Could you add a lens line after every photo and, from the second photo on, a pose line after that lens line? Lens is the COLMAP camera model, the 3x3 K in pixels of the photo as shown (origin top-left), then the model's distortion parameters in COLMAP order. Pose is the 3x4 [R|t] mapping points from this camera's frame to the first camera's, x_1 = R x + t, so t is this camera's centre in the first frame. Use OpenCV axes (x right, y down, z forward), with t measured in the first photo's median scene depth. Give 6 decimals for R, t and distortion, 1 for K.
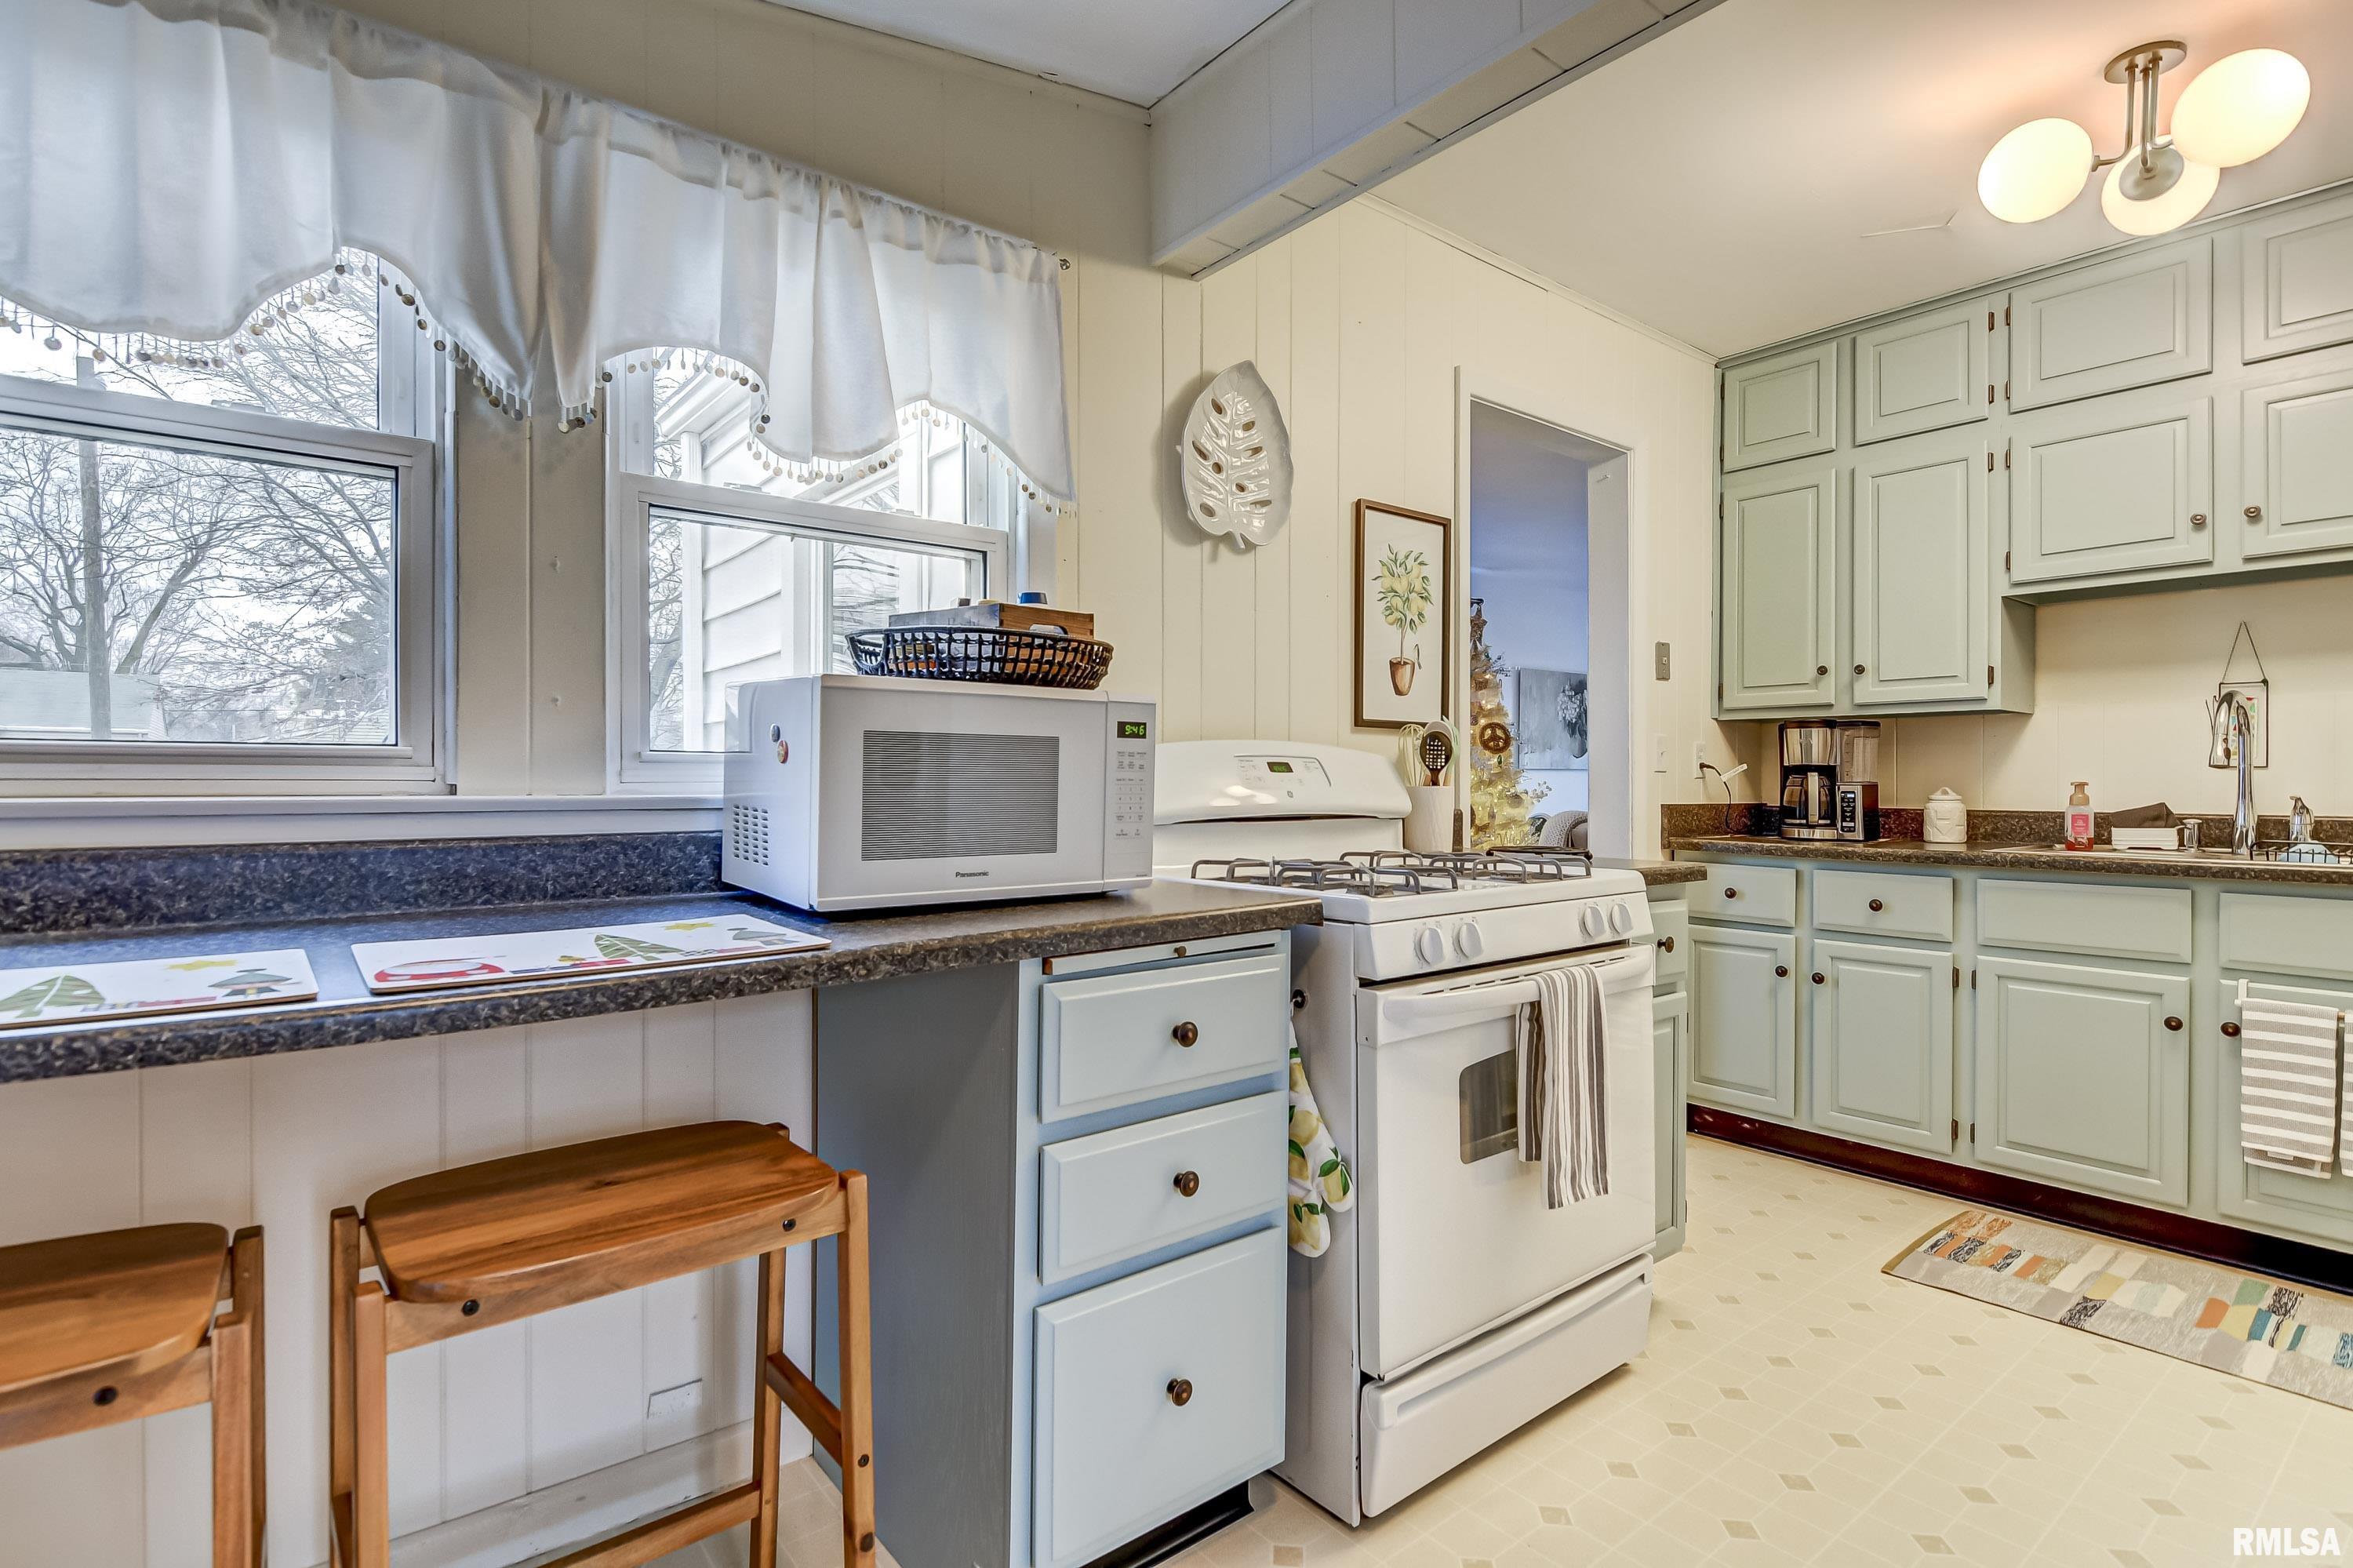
lens RADIAL K [[1136.3, 0, 1166.6], [0, 1136.3, 782.7], [0, 0, 1]] dist [0.001204, -0.005231]
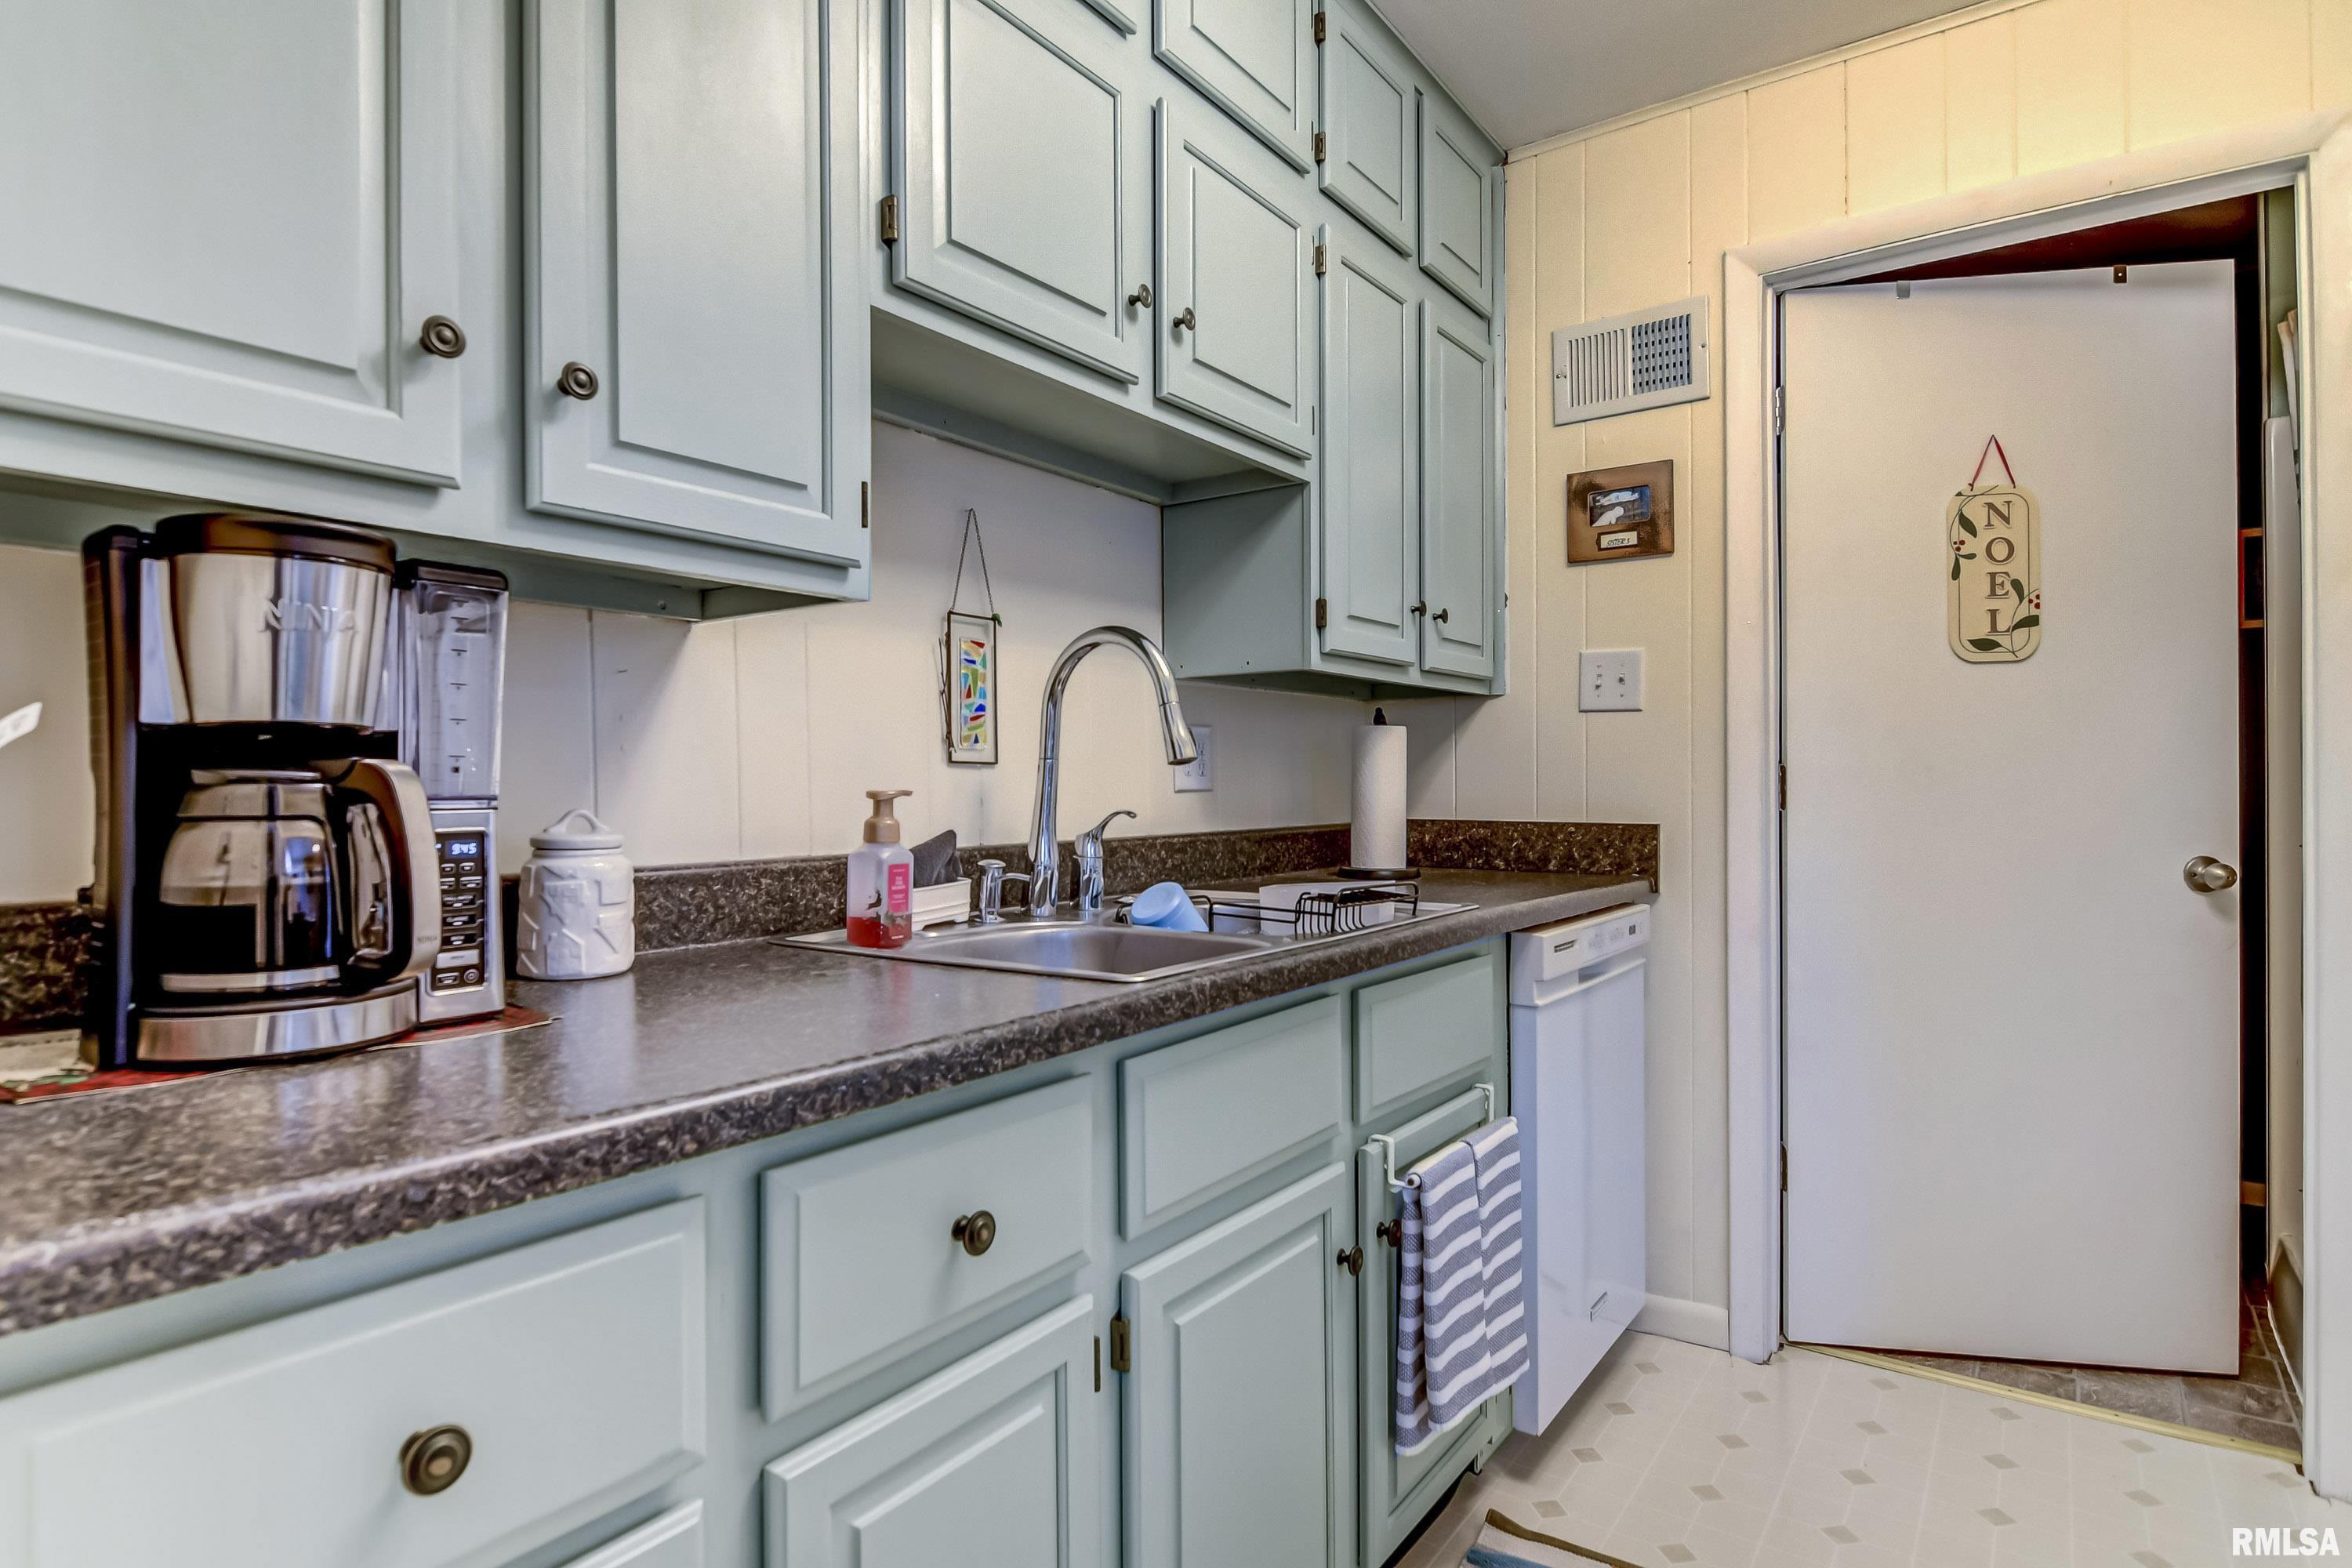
lens RADIAL K [[1279.0, 0, 1176.0], [0, 1279.0, 784.0], [0, 0, 1]] dist [0.004663, 0.000498]
pose [[-0.283386, 0.000375, 0.959006, 0.256130], [0.002933, 0.999996, 0.000476, -0.001779], [-0.959002, 0.002947, -0.283385, 0.893408]]
